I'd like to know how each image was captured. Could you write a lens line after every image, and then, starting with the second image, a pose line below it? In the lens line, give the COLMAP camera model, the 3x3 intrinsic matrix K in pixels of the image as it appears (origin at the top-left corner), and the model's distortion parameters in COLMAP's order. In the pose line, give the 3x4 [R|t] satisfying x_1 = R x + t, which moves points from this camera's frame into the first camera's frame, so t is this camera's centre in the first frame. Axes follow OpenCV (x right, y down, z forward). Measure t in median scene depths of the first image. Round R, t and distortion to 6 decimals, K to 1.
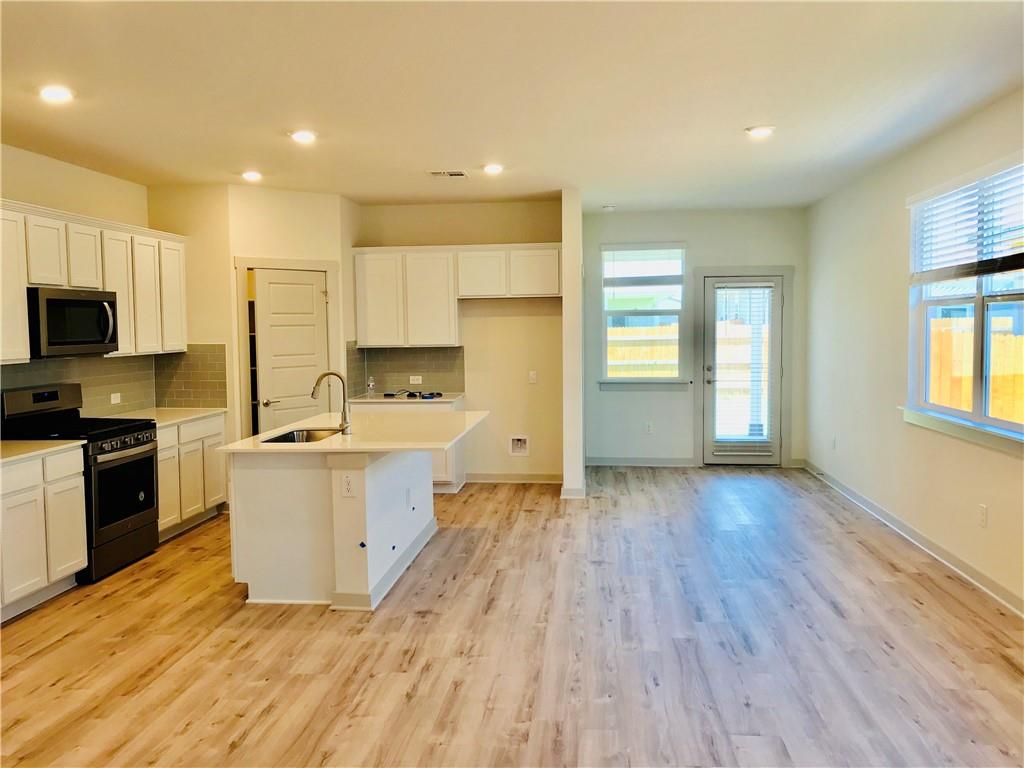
lens RADIAL K [[837.6, 0, 508.3], [0, 837.6, 381.5], [0, 0, 1]] dist [0.025569, -0.015990]
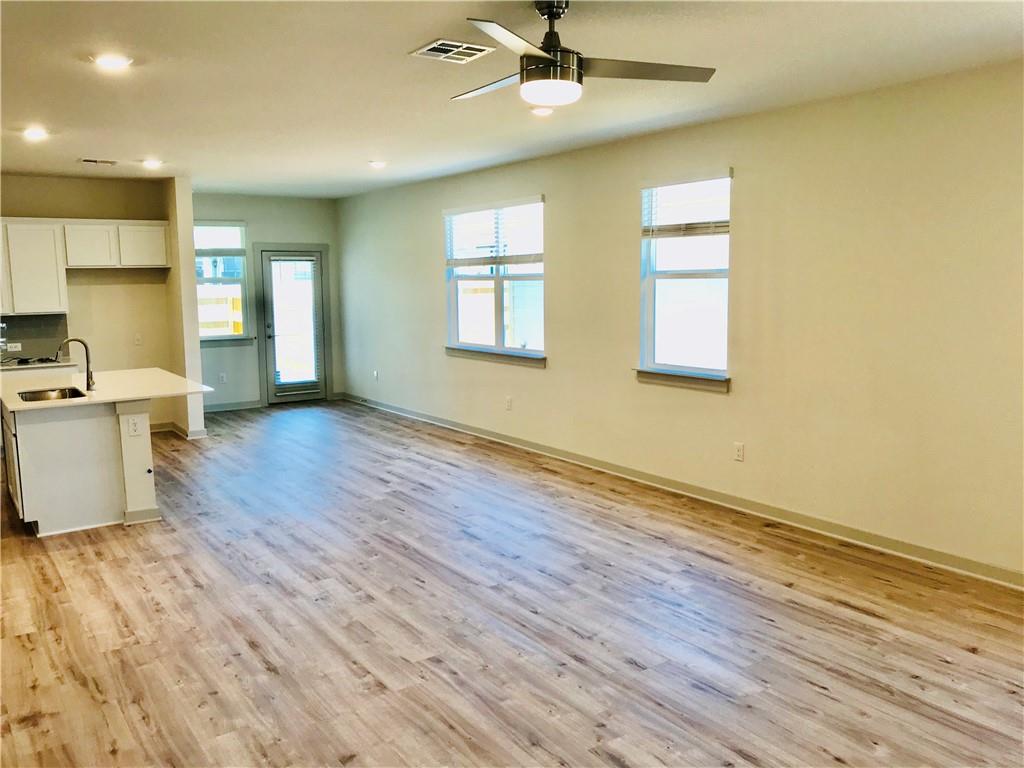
lens RADIAL K [[837.6, 0, 507.6], [0, 837.6, 387.0], [0, 0, 1]] dist [0.025569, -0.015990]
pose [[0.761099, -0.084716, 0.643080, -0.640174], [0.048163, 0.996078, 0.074216, -0.001809], [-0.646845, -0.025513, 0.762194, -0.365923]]
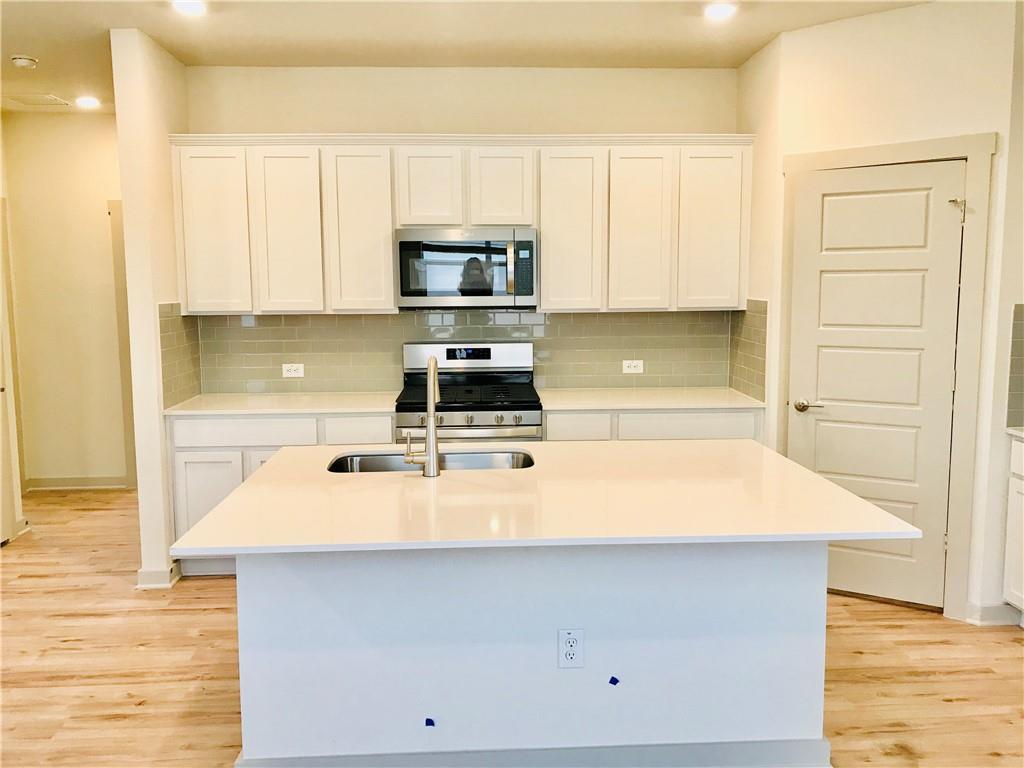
lens RADIAL K [[837.6, 0, 510.6], [0, 837.6, 378.2], [0, 0, 1]] dist [0.025569, -0.015990]
pose [[0.161780, 0.128251, -0.978457, 0.422731], [-0.063302, 0.990825, 0.119406, -0.085412], [0.984794, 0.042621, 0.168414, 1.203007]]
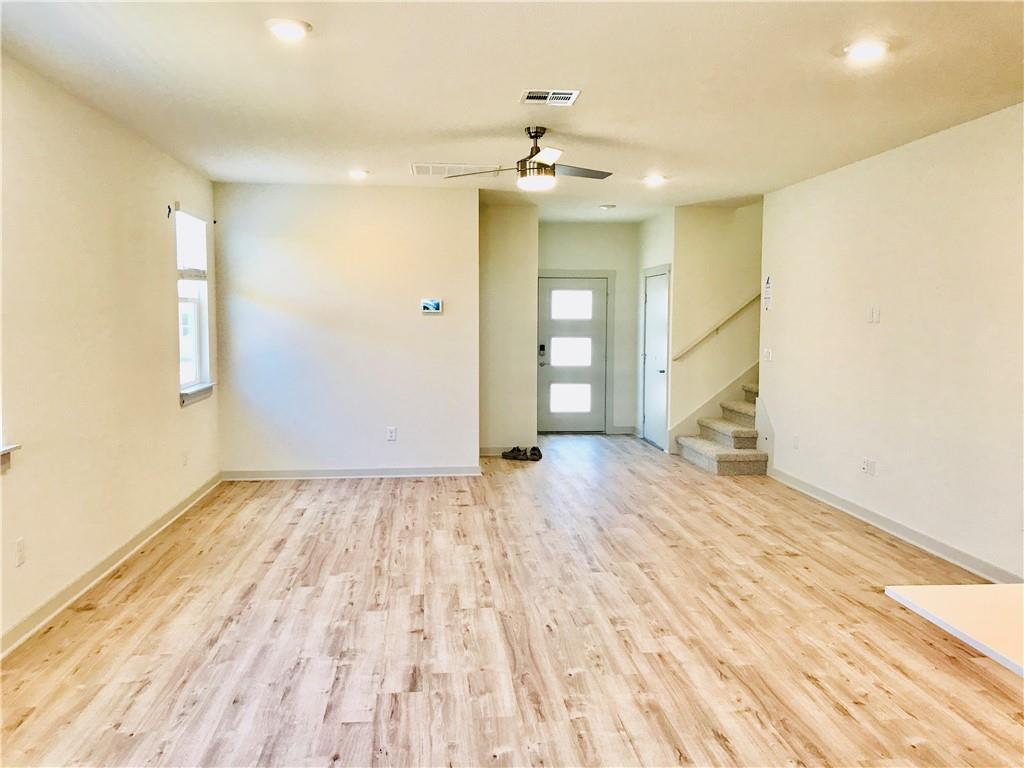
lens RADIAL K [[837.6, 0, 504.0], [0, 837.6, 385.5], [0, 0, 1]] dist [0.025569, -0.015990]
pose [[-0.980565, 0.027162, -0.194304, 0.226759], [-0.003015, 0.988167, 0.153351, -0.103610], [0.196170, 0.150957, -0.968880, 1.505650]]
